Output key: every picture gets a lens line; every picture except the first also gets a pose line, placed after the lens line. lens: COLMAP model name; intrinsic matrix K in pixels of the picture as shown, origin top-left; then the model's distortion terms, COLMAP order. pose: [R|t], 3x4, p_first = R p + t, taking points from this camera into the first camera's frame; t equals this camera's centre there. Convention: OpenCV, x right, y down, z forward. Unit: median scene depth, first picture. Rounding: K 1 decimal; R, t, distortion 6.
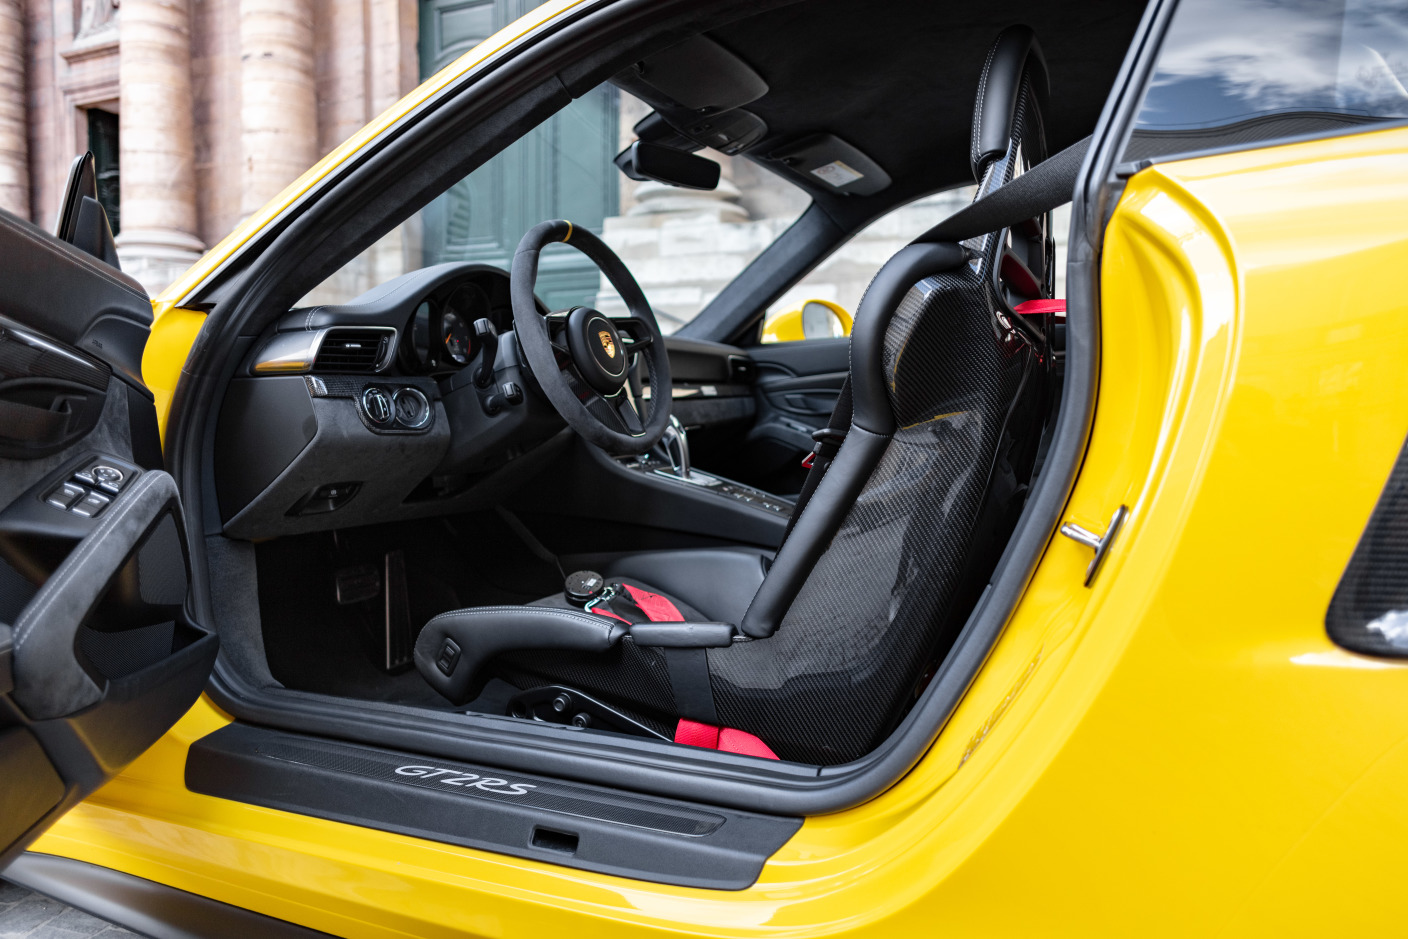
lens RADIAL K [[950.2, 0, 699.7], [0, 950.2, 543.7], [0, 0, 1]] dist [0.007143, -0.001651]
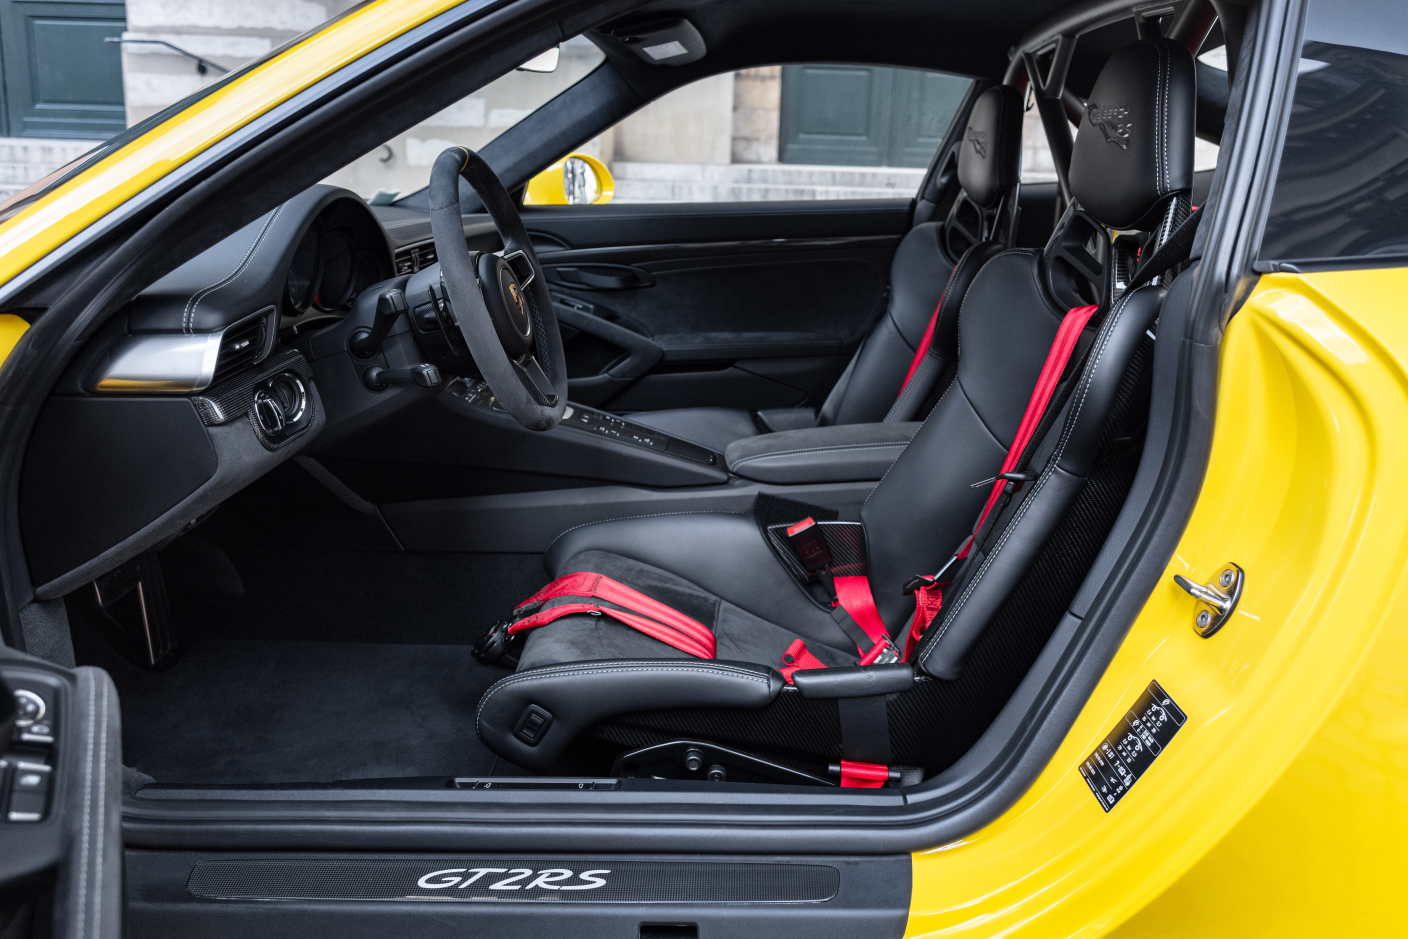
lens RADIAL K [[989.6, 0, 704.0], [0, 989.6, 469.5], [0, 0, 1]] dist [0.000227, -0.001669]
pose [[0.899864, -0.099512, 0.424667, -0.392545], [0.028330, 0.984905, 0.170762, -0.241853], [-0.435250, -0.141631, 0.889100, 0.153470]]
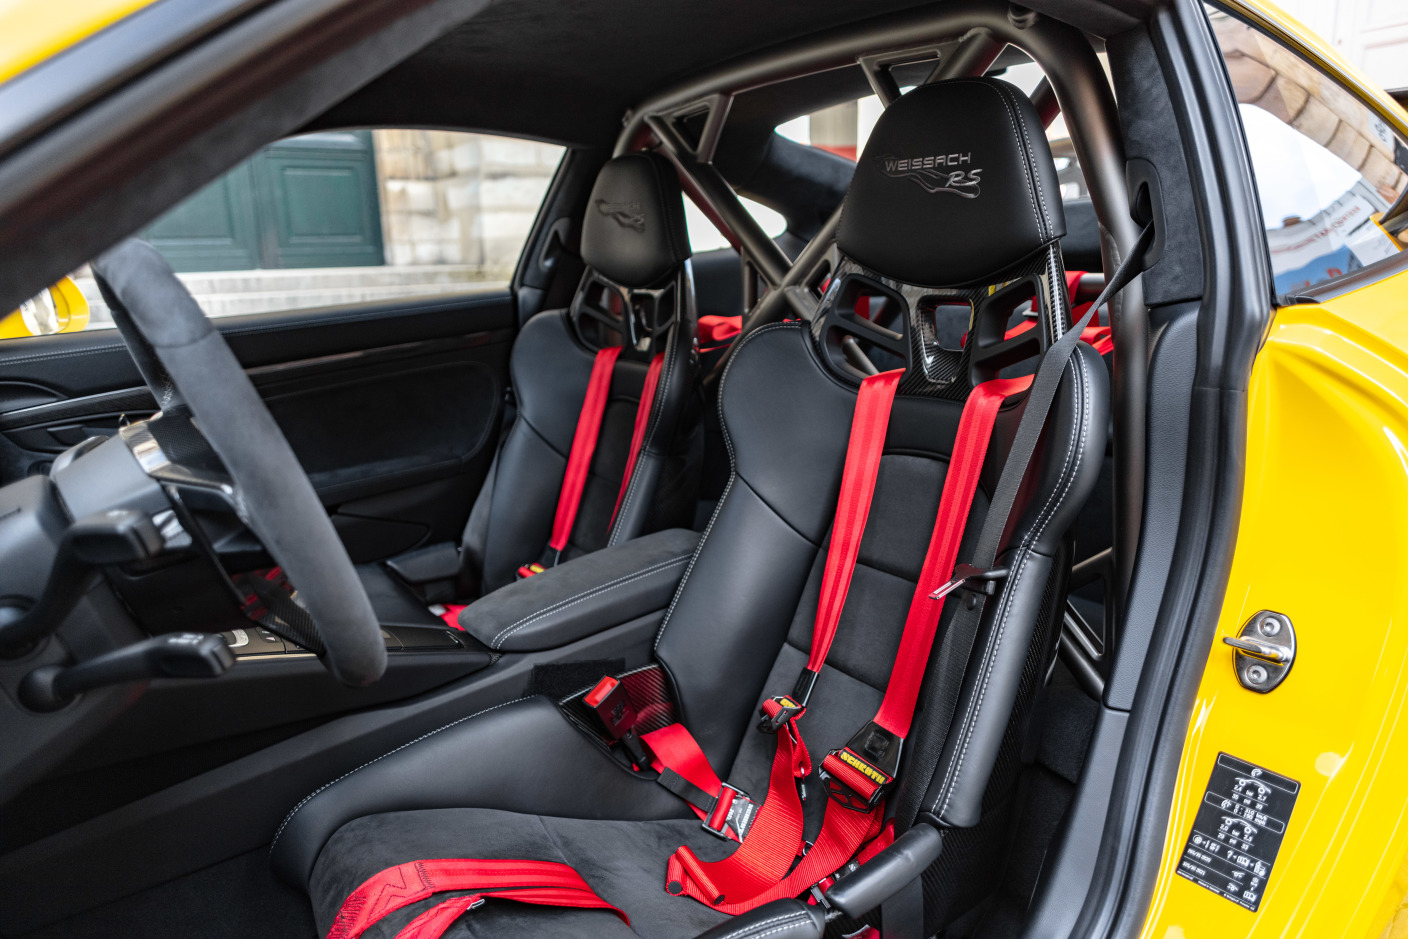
lens RADIAL K [[950.2, 0, 699.7], [0, 950.2, 543.7], [0, 0, 1]] dist [0.007143, -0.001651]
pose [[0.475990, -0.266494, 0.838102, -0.483917], [0.158026, 0.963390, 0.216583, -0.293144], [-0.865137, 0.029350, 0.500677, 0.627067]]
